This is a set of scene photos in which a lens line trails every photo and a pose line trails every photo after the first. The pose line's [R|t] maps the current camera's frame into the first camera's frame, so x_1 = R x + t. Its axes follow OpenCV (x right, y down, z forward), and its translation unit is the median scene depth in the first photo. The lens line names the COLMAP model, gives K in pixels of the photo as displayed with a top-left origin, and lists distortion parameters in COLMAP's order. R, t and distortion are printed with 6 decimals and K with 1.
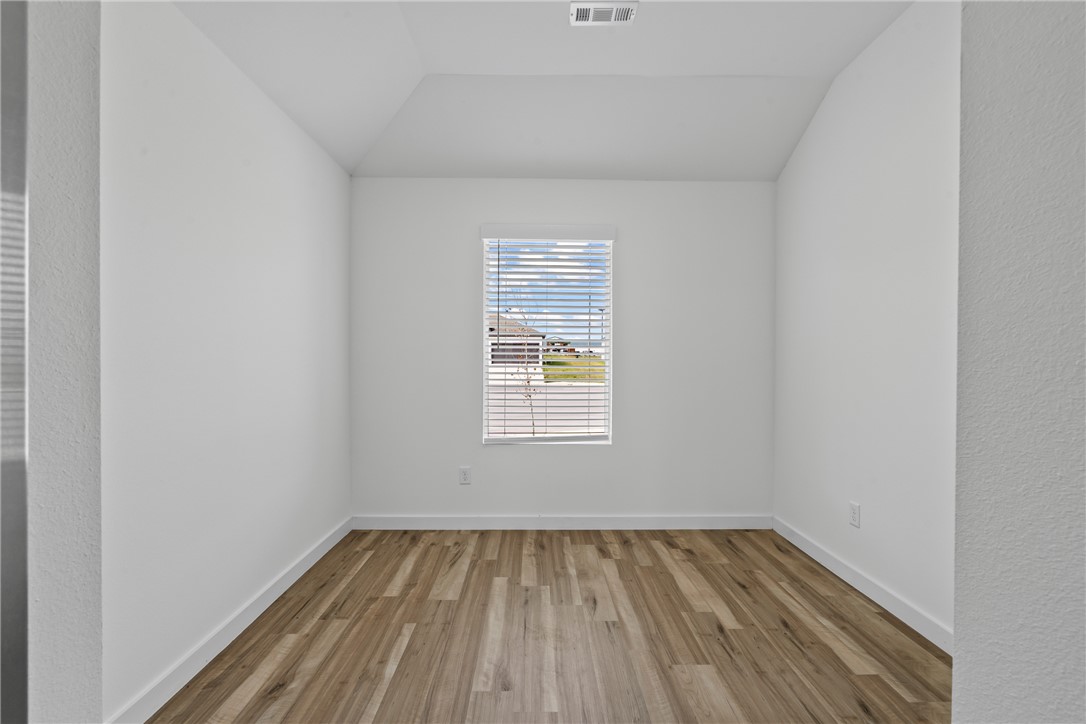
lens RADIAL K [[495.2, 0, 544.2], [0, 495.2, 363.0], [0, 0, 1]] dist [-0.006442, 0.002867]
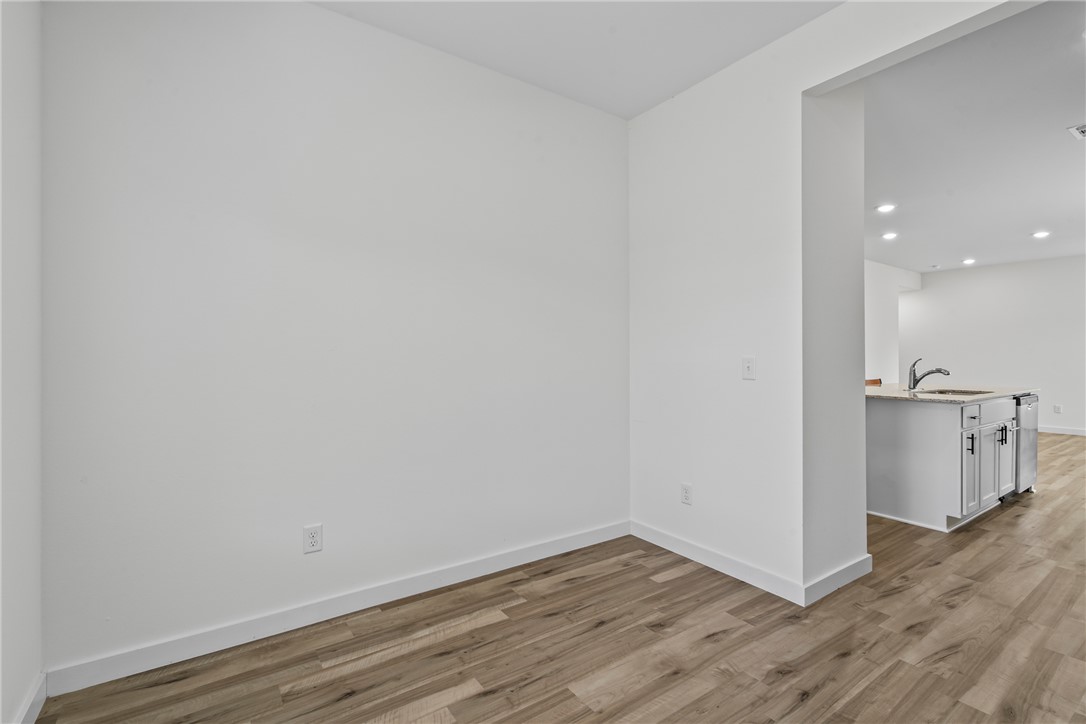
lens RADIAL K [[495.2, 0, 543.7], [0, 495.2, 357.2], [0, 0, 1]] dist [-0.006442, 0.002867]
pose [[-0.555960, -0.002969, 0.831203, -0.335623], [0.002746, 0.999982, 0.005409, -0.010500], [-0.831204, 0.005290, -0.555942, 1.281533]]
